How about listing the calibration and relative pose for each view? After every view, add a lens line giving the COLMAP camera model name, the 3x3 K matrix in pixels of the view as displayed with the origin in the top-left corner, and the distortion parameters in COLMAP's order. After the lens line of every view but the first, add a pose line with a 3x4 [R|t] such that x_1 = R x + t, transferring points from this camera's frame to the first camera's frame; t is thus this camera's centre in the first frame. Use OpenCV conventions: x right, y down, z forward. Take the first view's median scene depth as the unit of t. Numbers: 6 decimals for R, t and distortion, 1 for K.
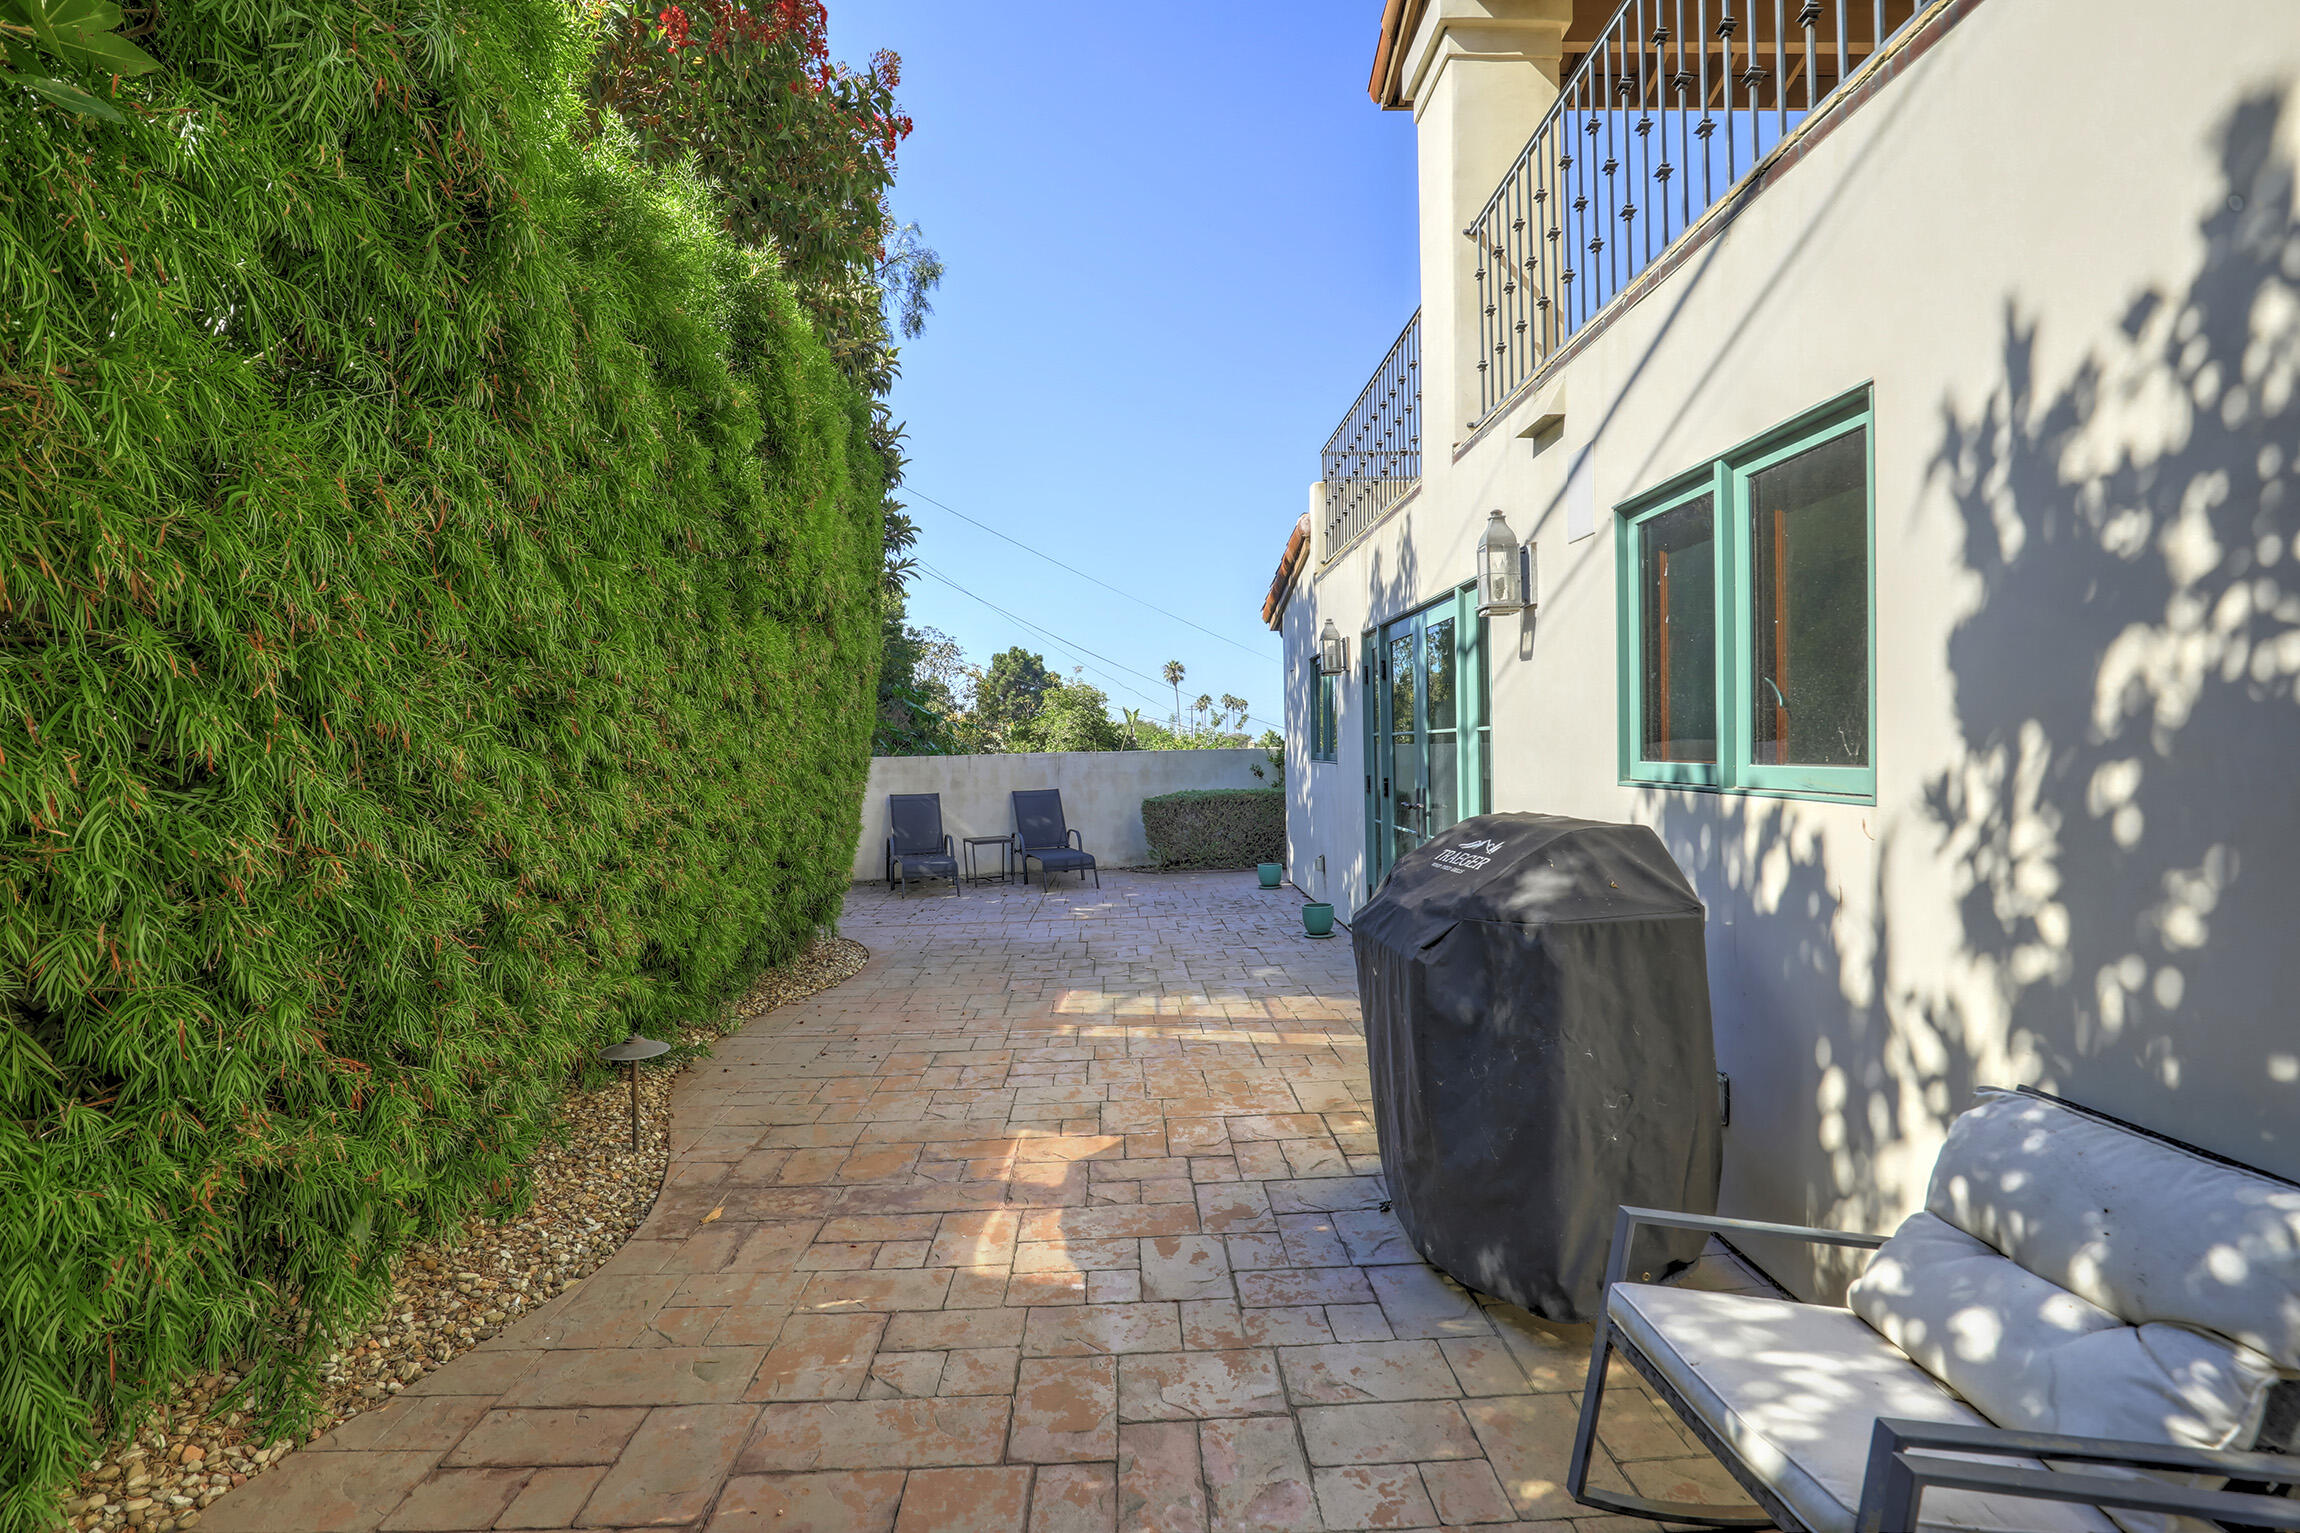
lens RADIAL K [[1051.8, 0, 1153.4], [0, 1051.8, 755.7], [0, 0, 1]] dist [-0.016657, 0.001109]
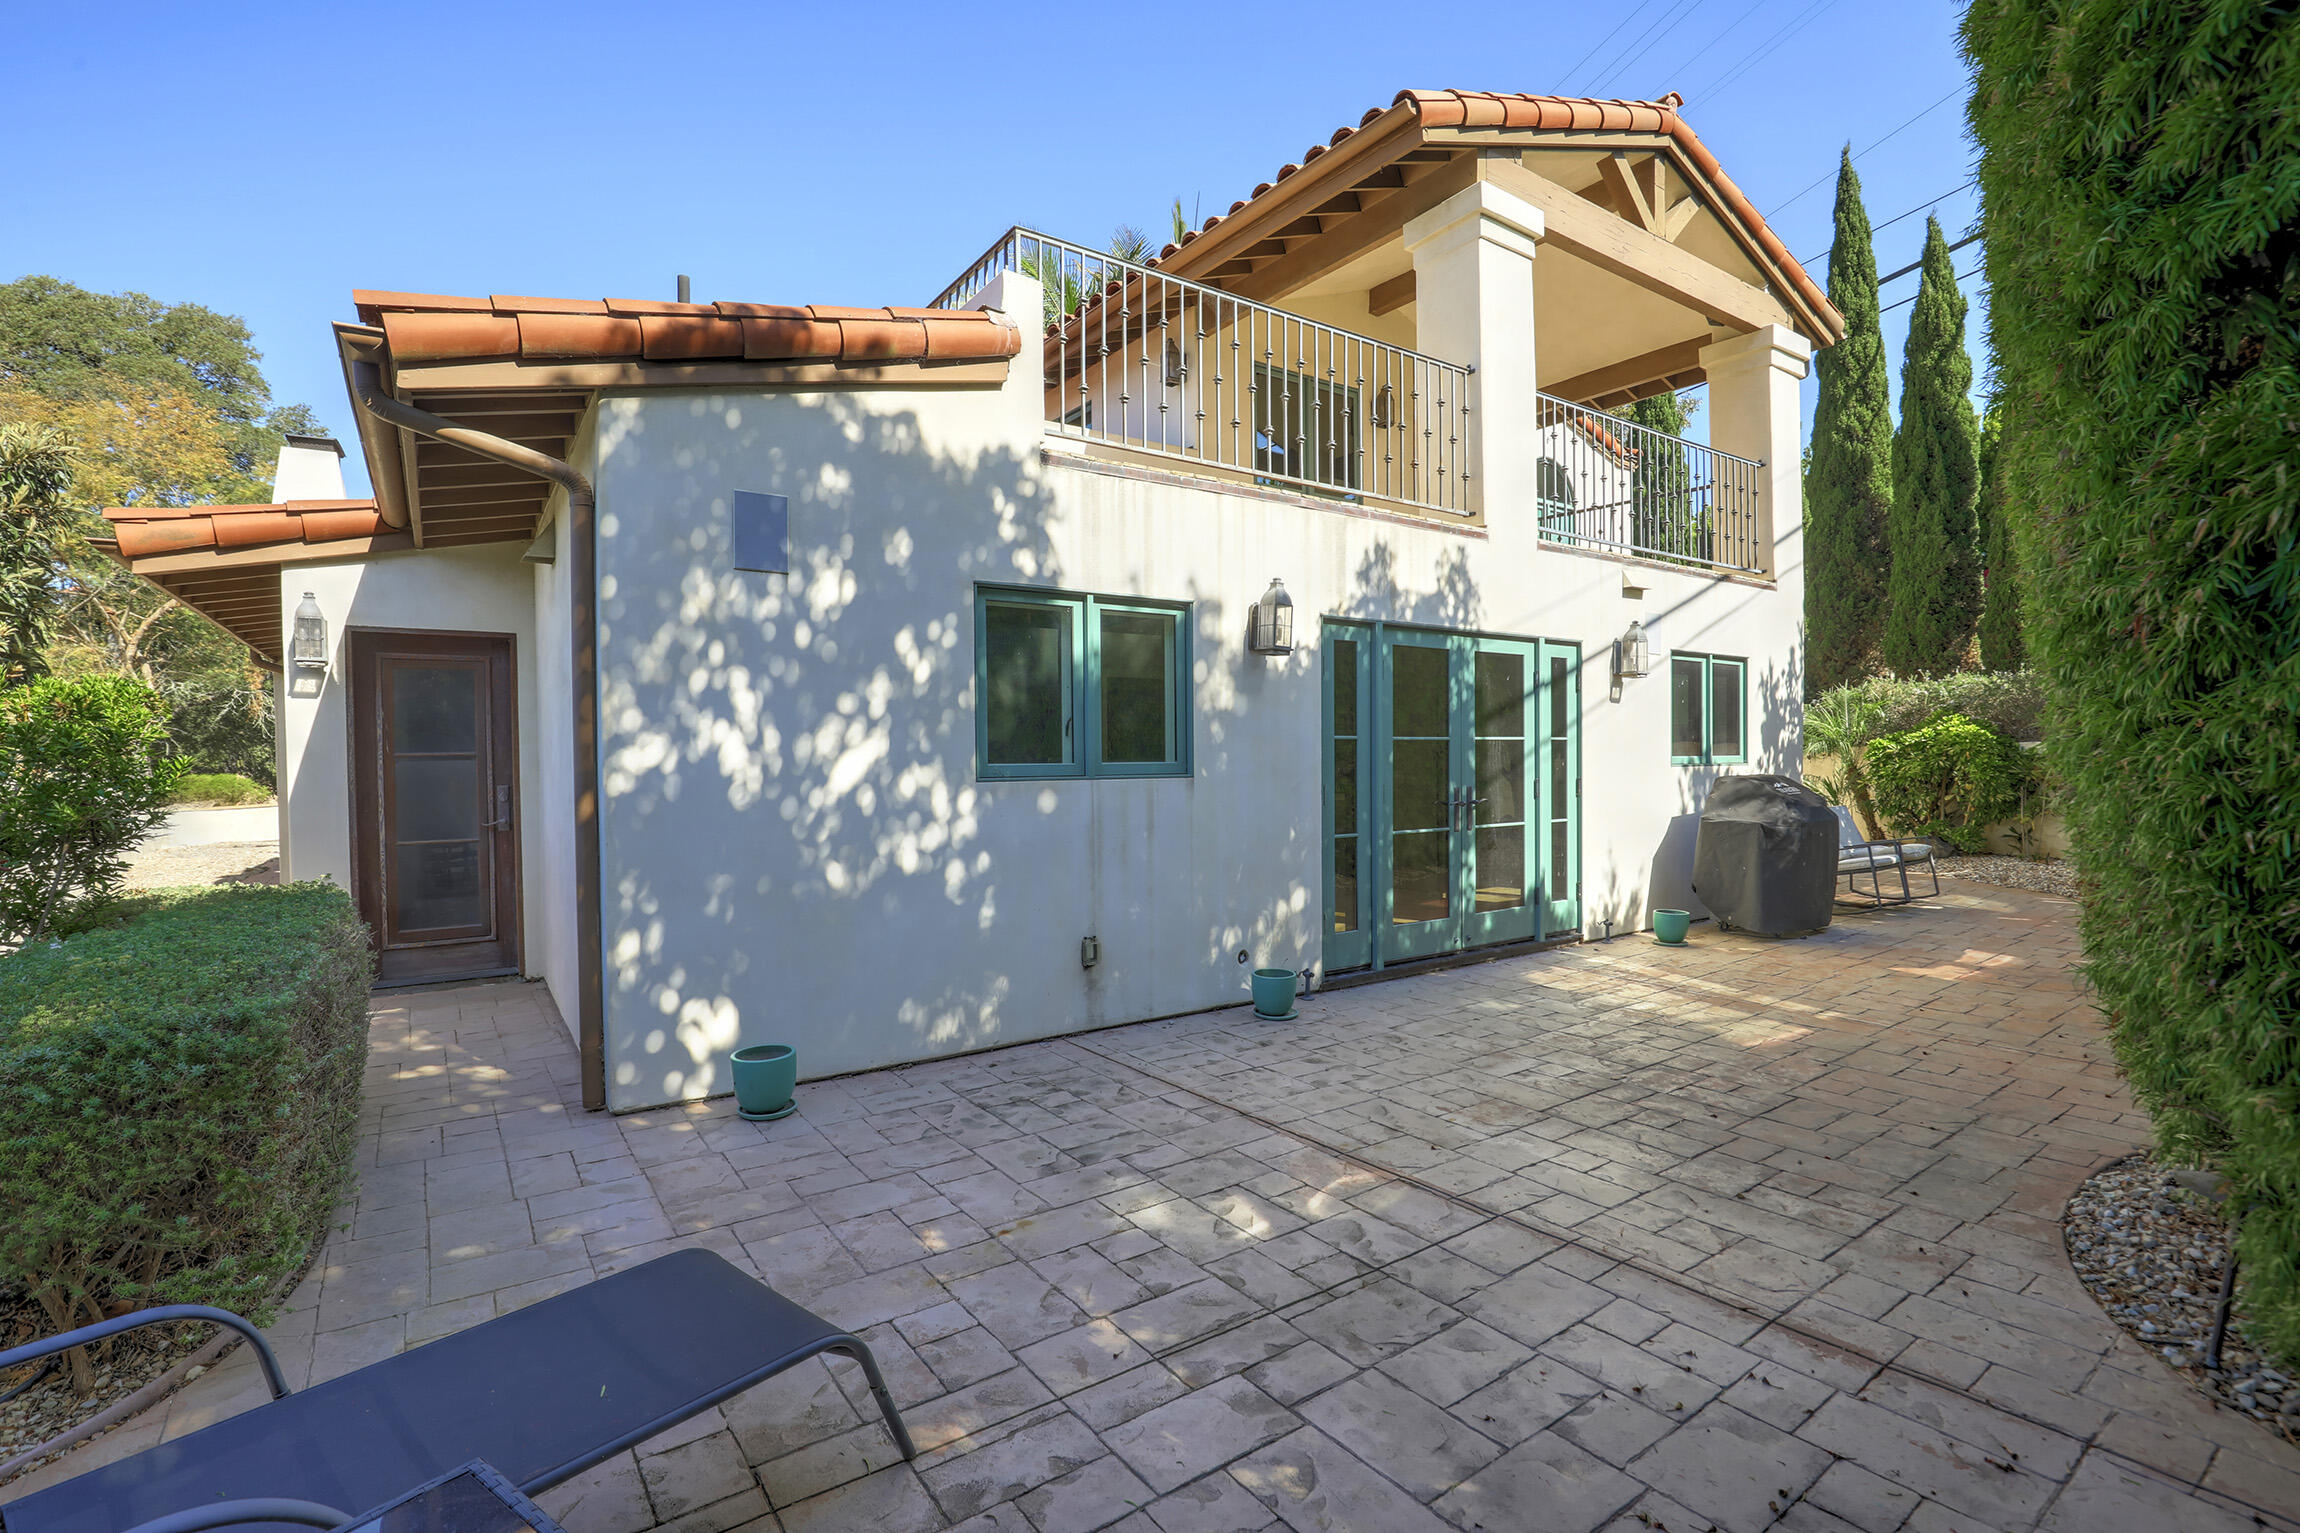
lens RADIAL K [[1051.8, 0, 1152.0], [0, 1051.8, 764.3], [0, 0, 1]] dist [-0.016657, 0.001109]
pose [[-0.547383, 0.004639, 0.836869, -0.508059], [0.016027, 0.999859, 0.004941, -0.004636], [-0.836728, 0.016118, -0.547381, 1.853210]]
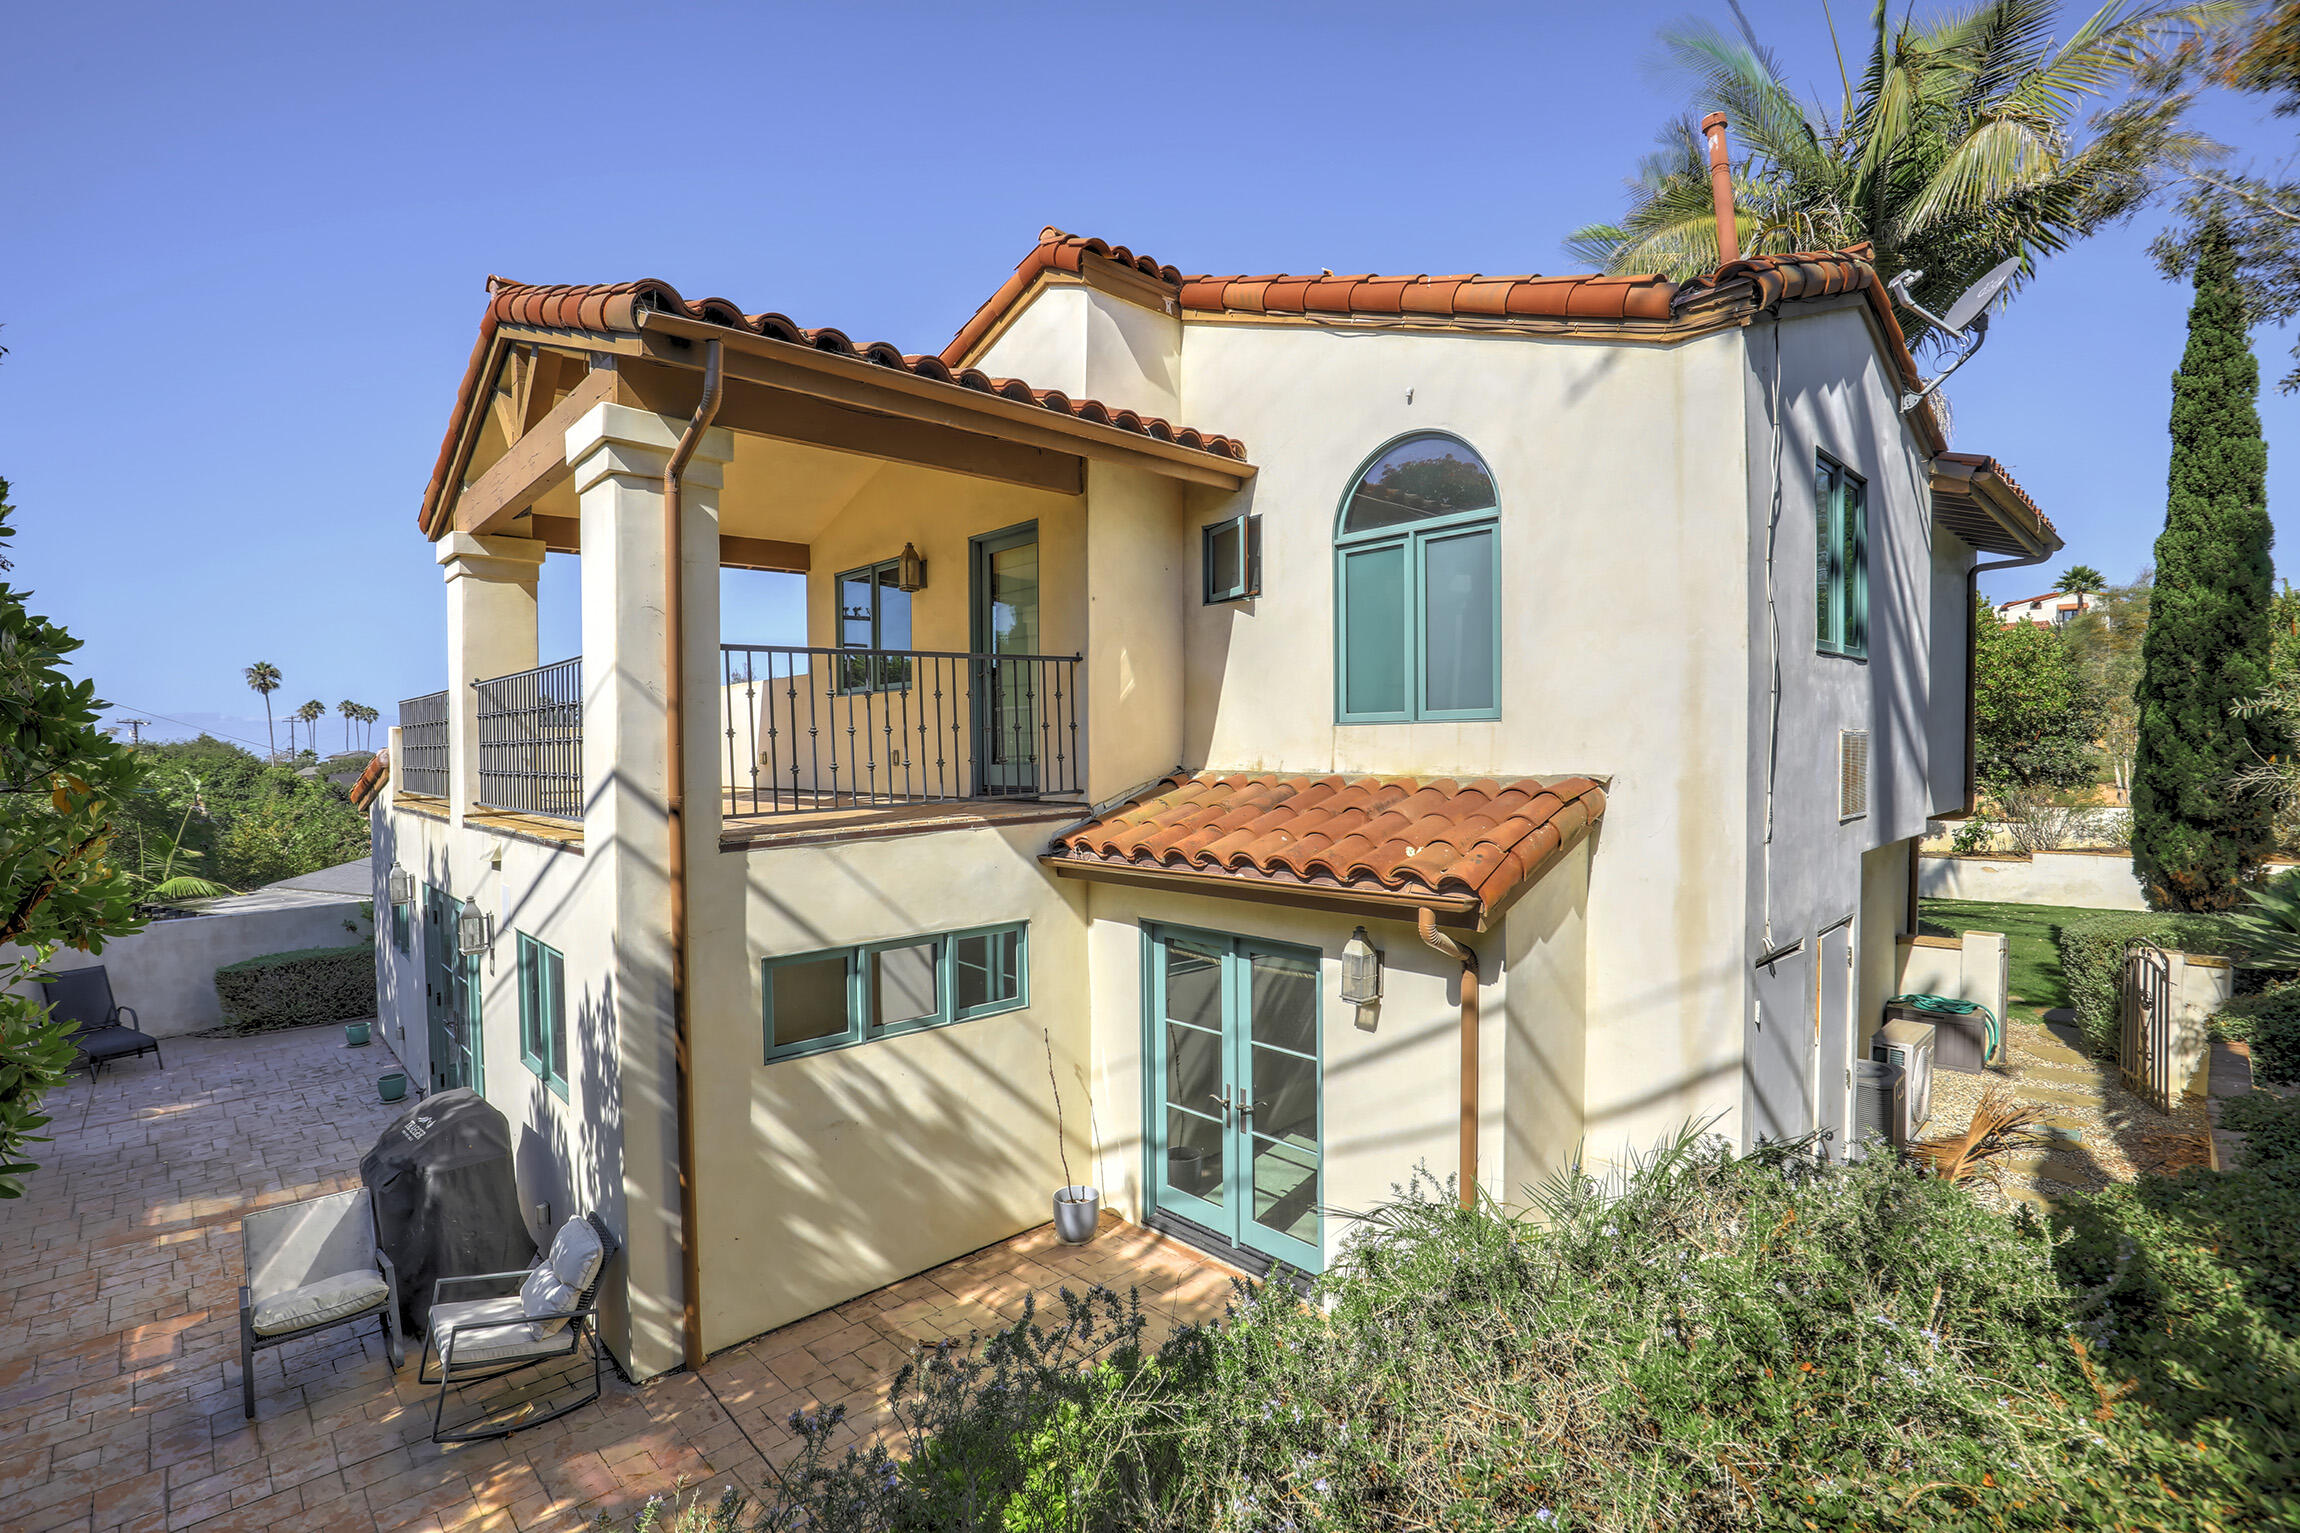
lens RADIAL K [[1051.8, 0, 1144.9], [0, 1051.8, 771.0], [0, 0, 1]] dist [-0.016657, 0.001109]
pose [[0.750806, -0.007972, 0.660475, 0.007125], [0.003900, 0.999963, 0.007636, -0.308654], [-0.660512, -0.003157, 0.750809, -0.752267]]
